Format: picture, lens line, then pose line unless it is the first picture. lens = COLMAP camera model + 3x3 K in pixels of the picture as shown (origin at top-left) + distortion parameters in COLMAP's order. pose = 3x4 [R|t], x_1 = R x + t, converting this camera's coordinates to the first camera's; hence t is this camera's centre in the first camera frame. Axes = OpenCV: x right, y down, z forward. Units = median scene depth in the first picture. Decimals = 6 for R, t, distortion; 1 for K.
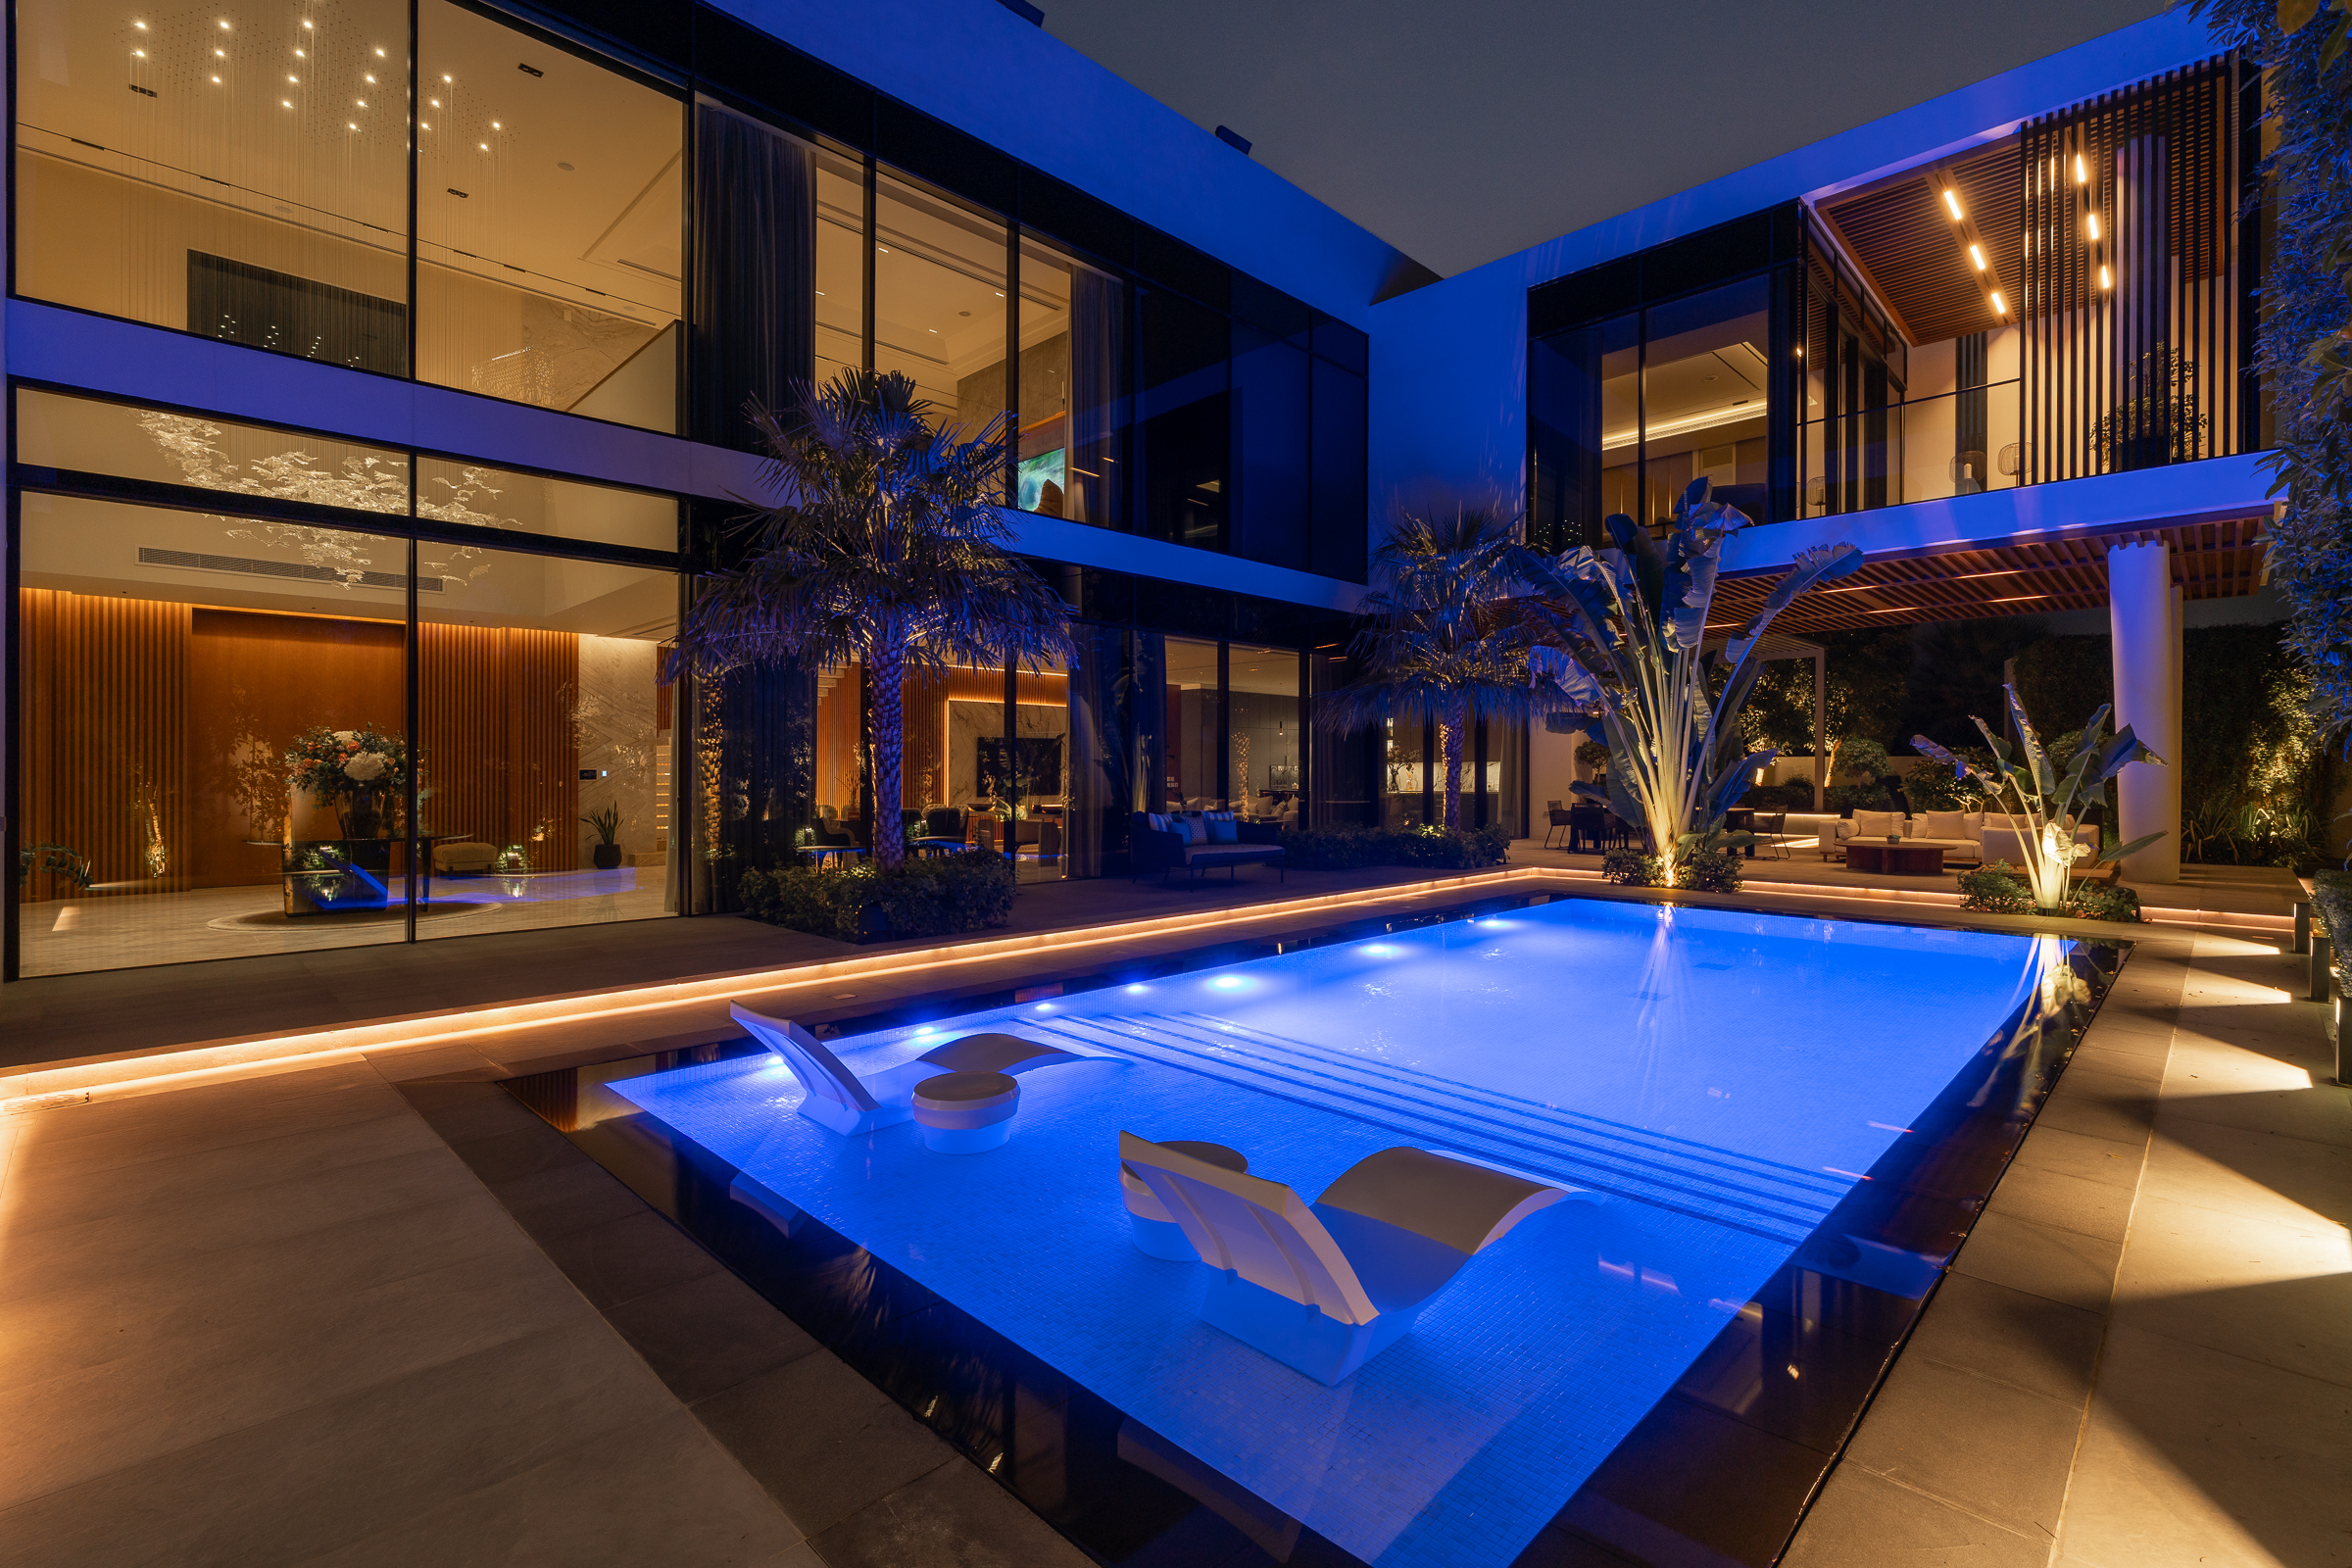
lens RADIAL K [[1068.6, 0, 1188.2], [0, 1068.6, 798.8], [0, 0, 1]] dist [-0.004327, 0.000362]
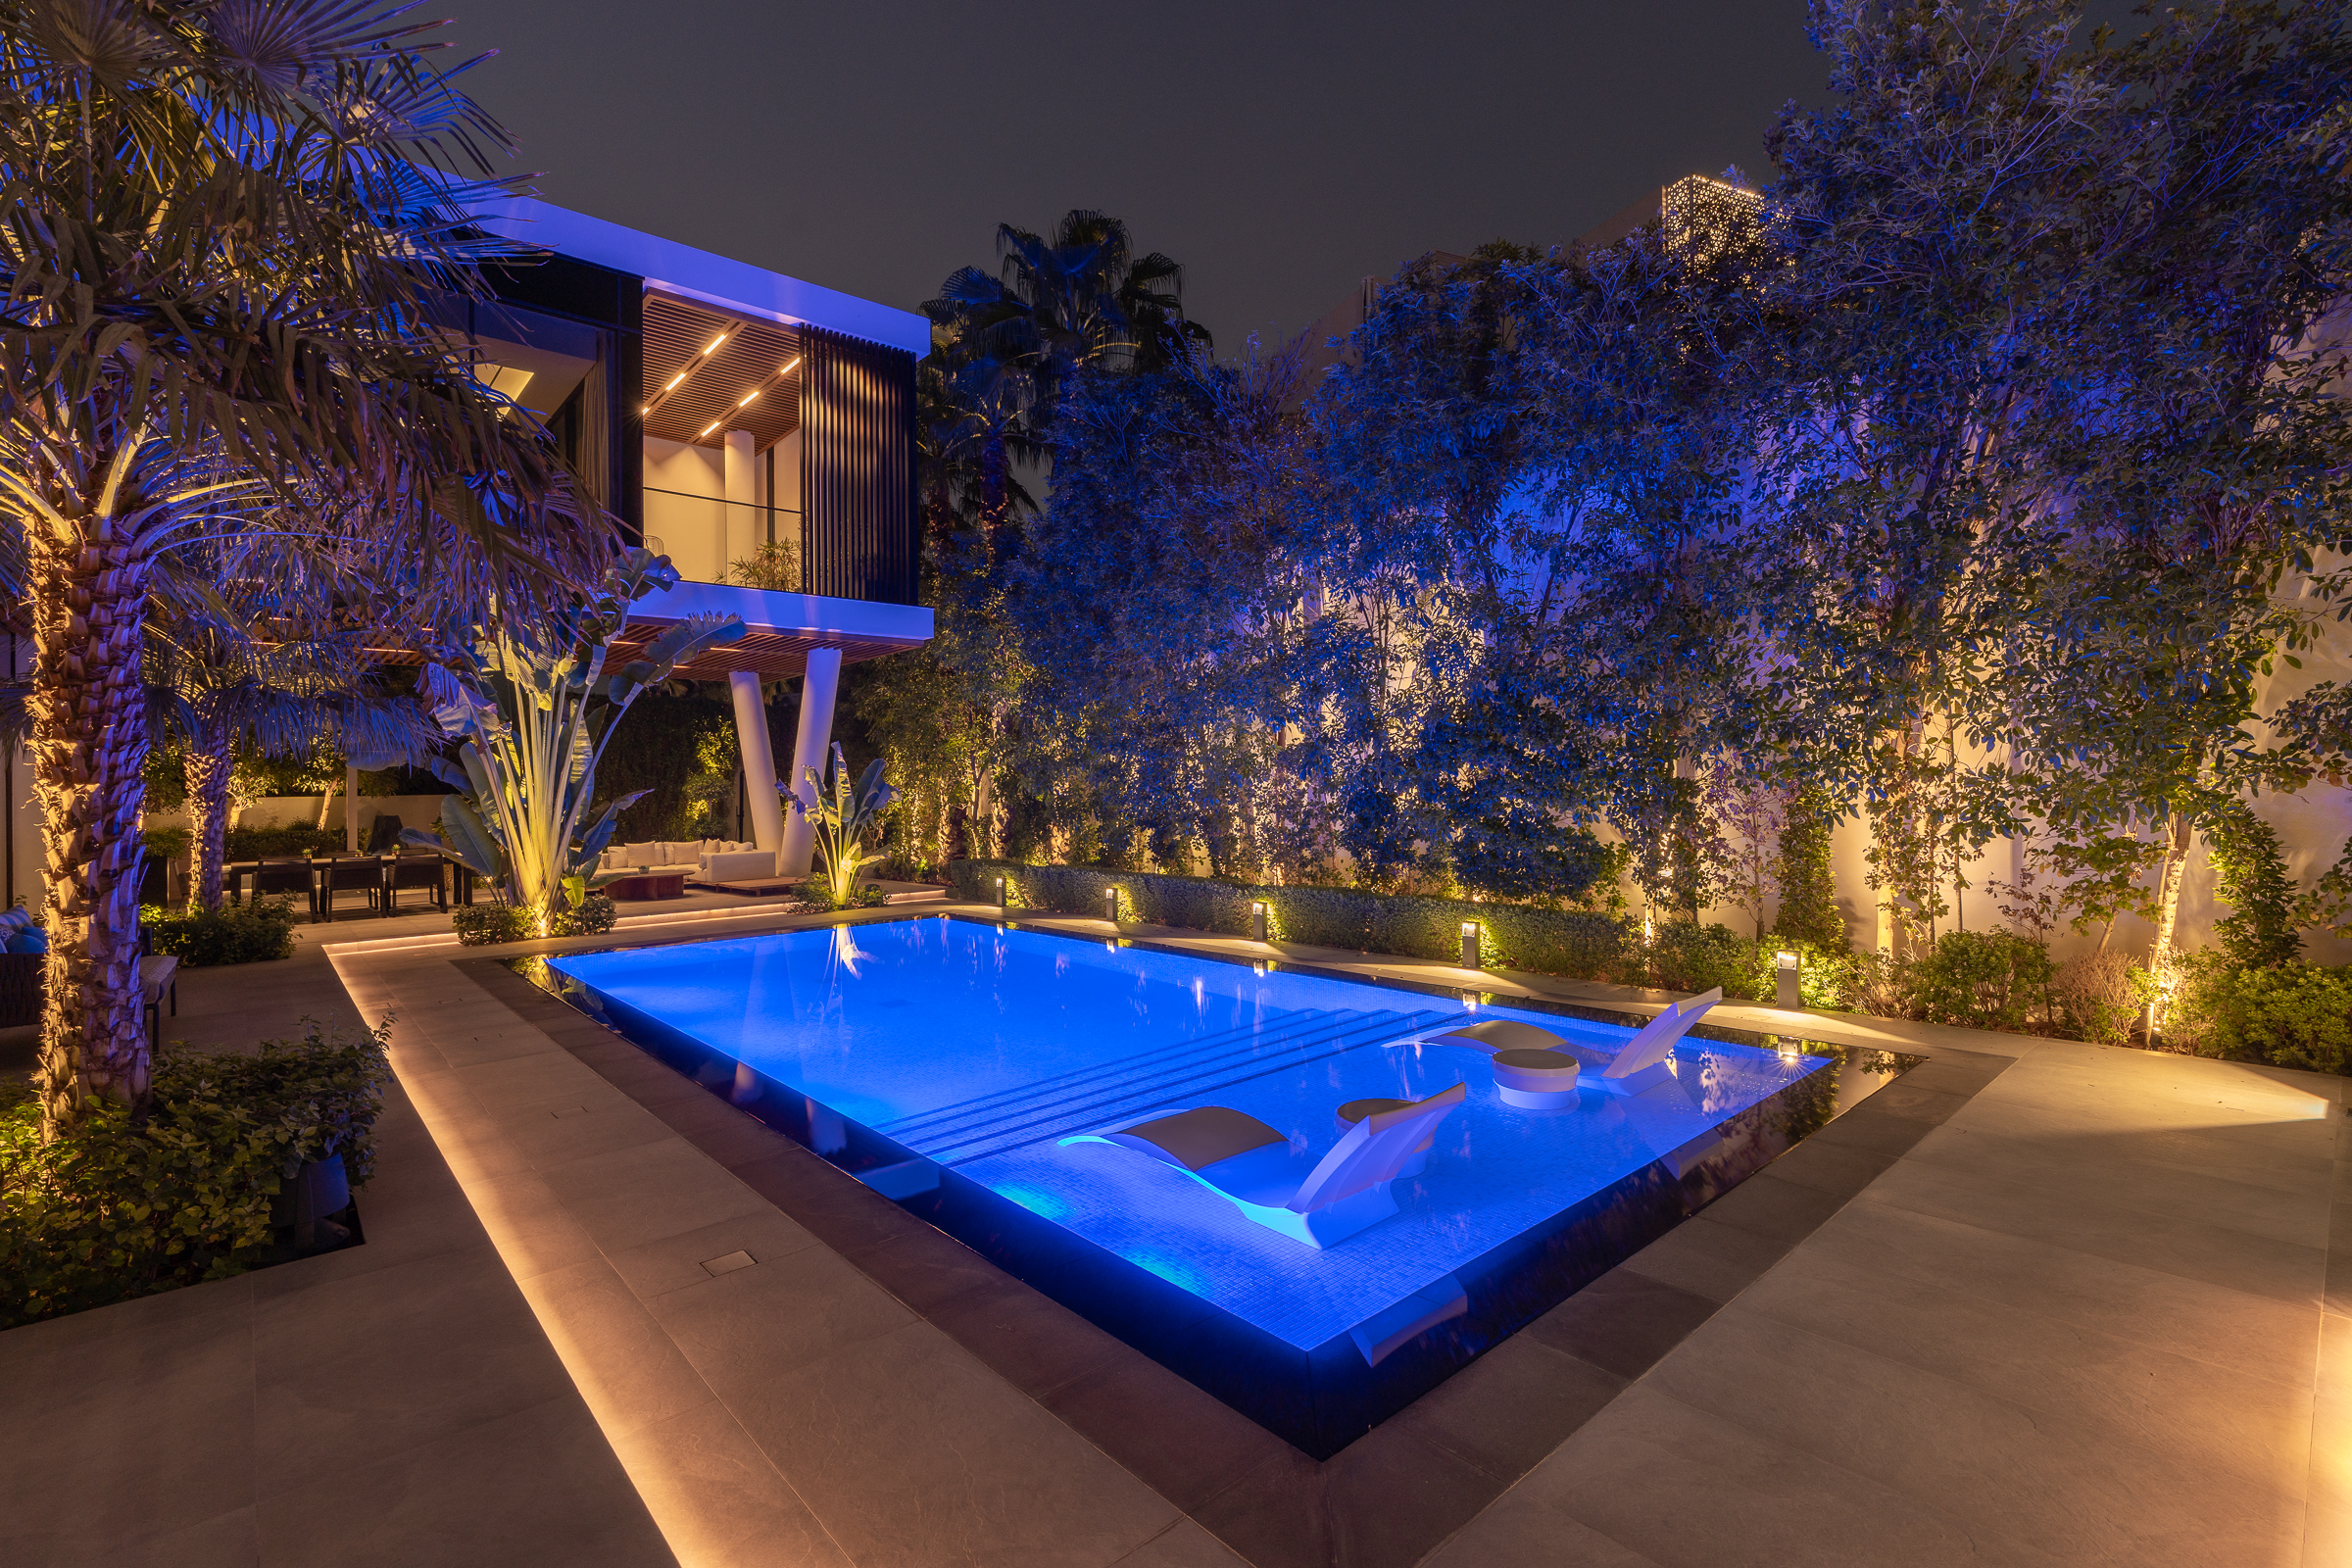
lens RADIAL K [[1068.6, 0, 1169.1], [0, 1068.6, 806.5], [0, 0, 1]] dist [-0.004327, 0.000362]
pose [[0.065136, -0.016745, 0.997736, -0.452243], [0.045601, 0.998865, 0.013787, -0.020072], [-0.996834, 0.044599, 0.065826, 0.403568]]
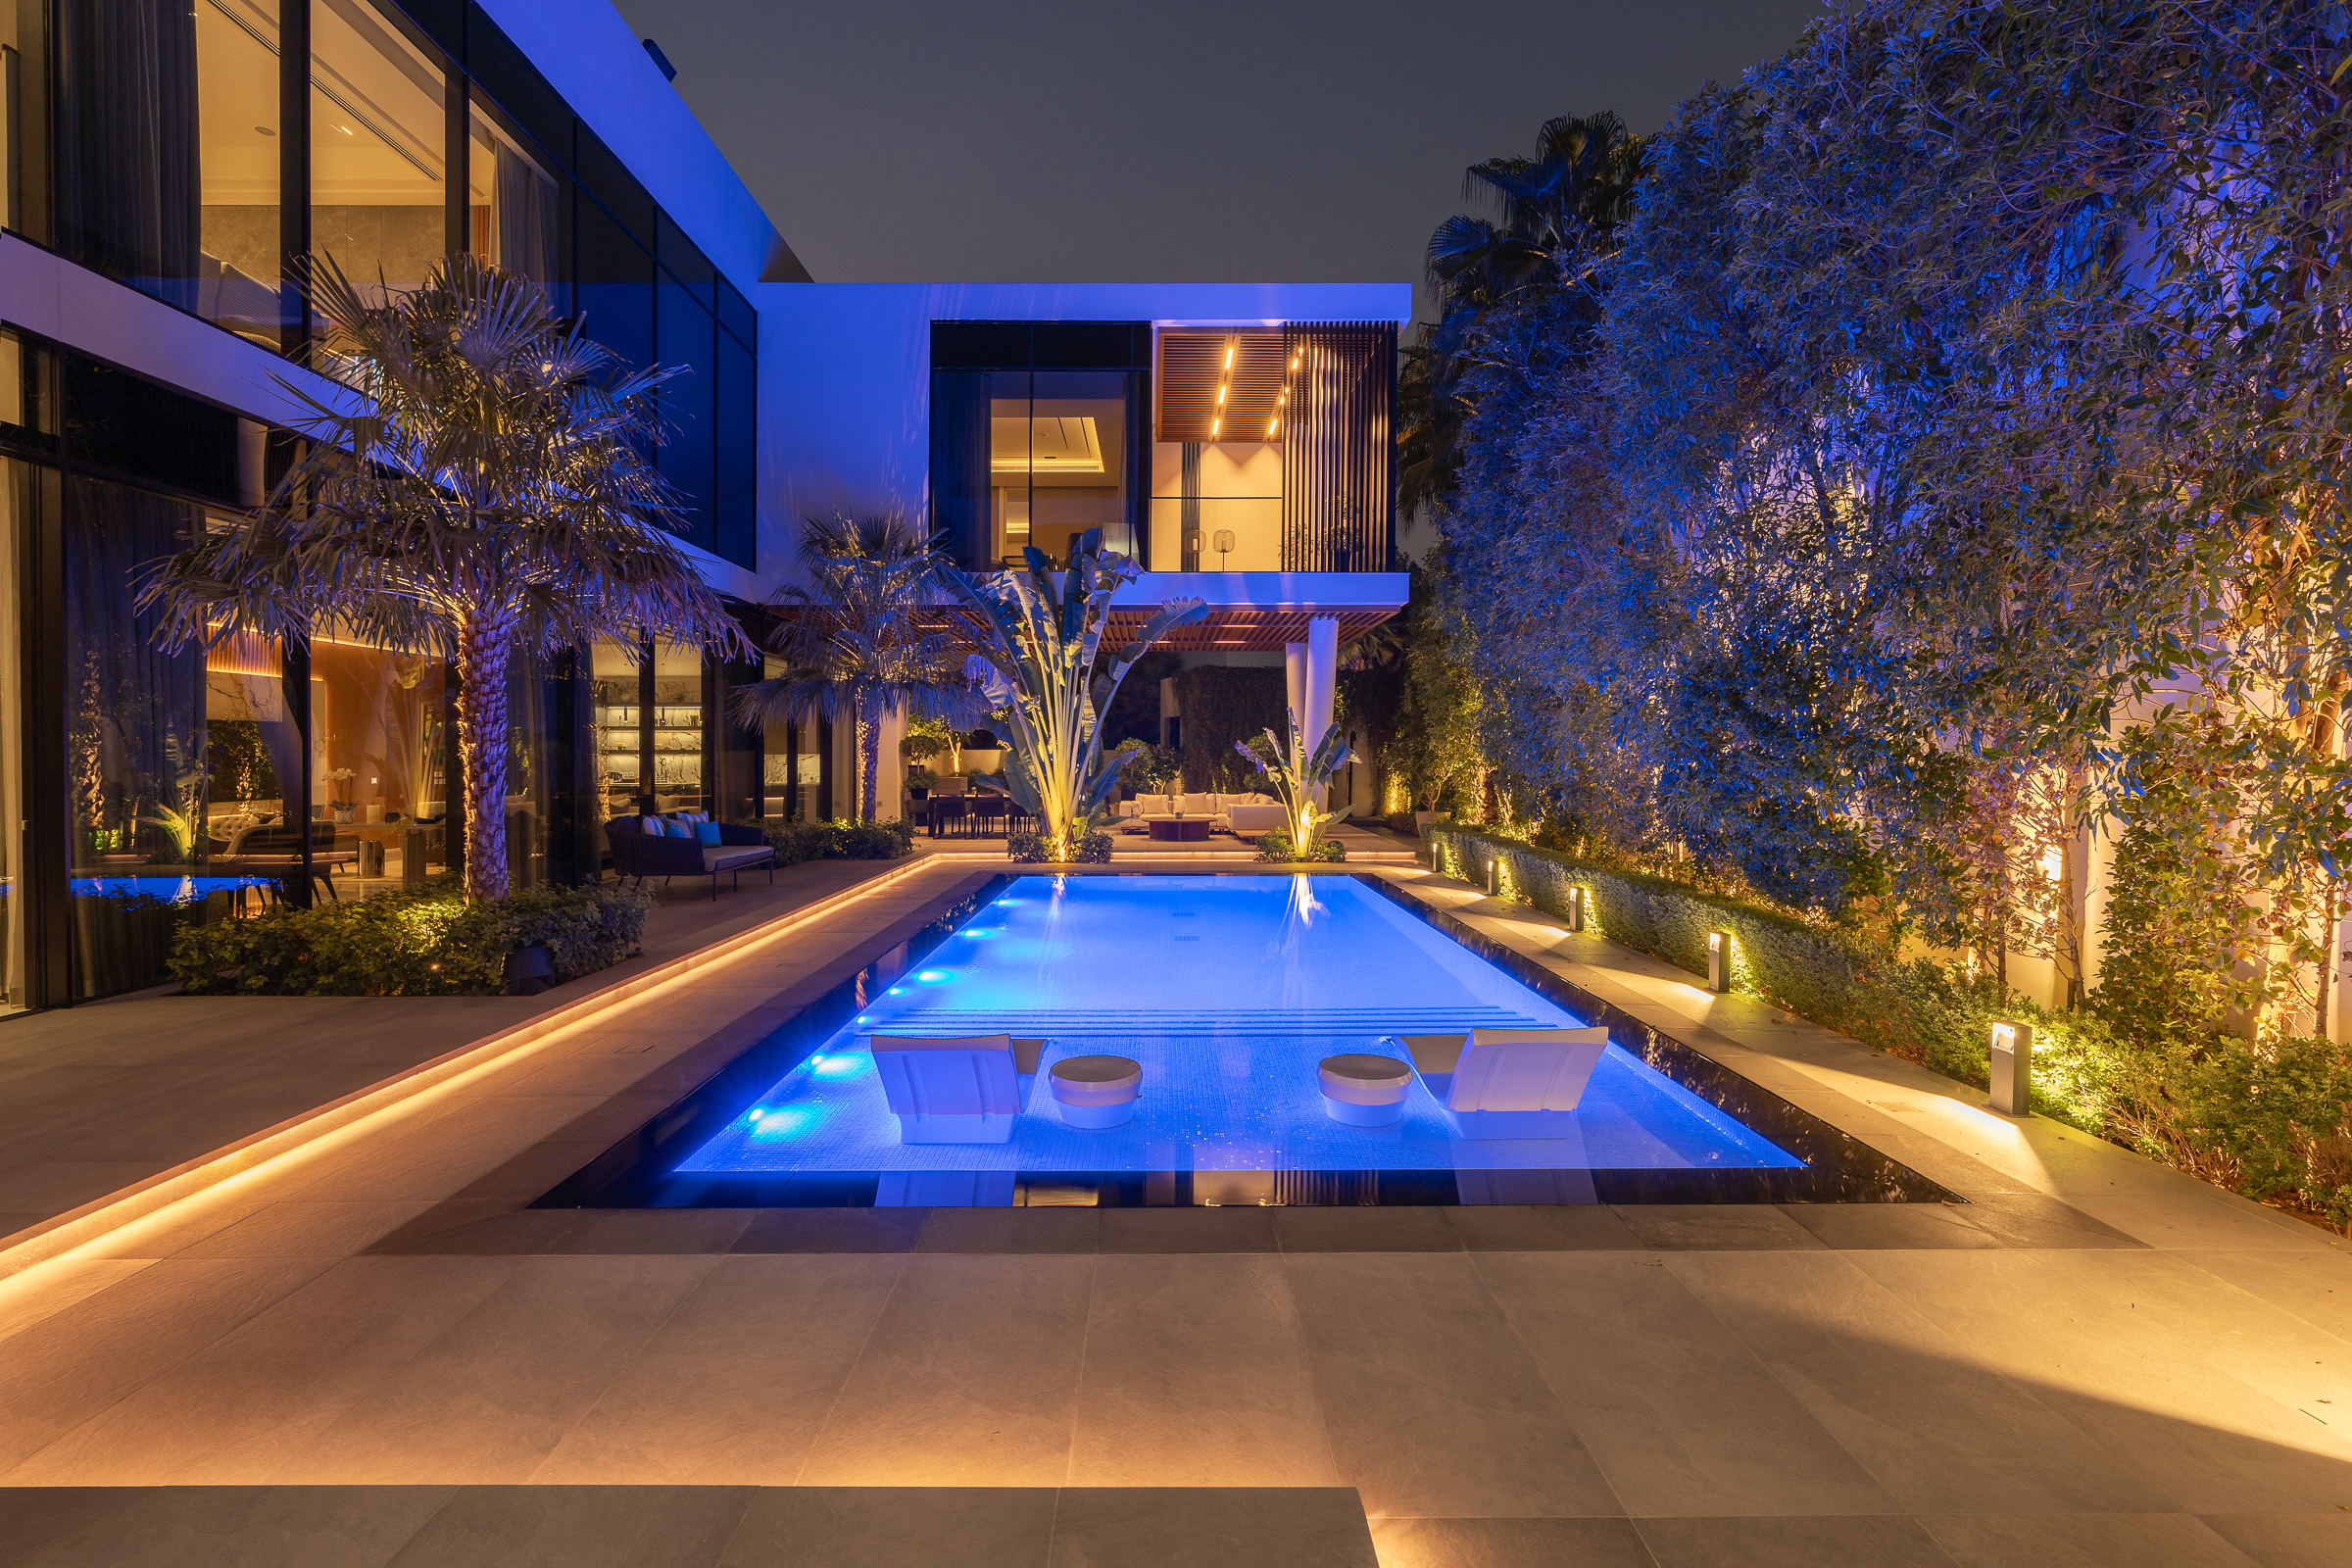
lens RADIAL K [[1068.6, 0, 1175.5], [0, 1068.6, 823.9], [0, 0, 1]] dist [-0.004327, 0.000362]
pose [[0.700512, -0.042300, 0.712386, -0.334951], [0.014911, 0.998891, 0.044649, -0.012474], [-0.713485, -0.020655, 0.700366, 0.057788]]
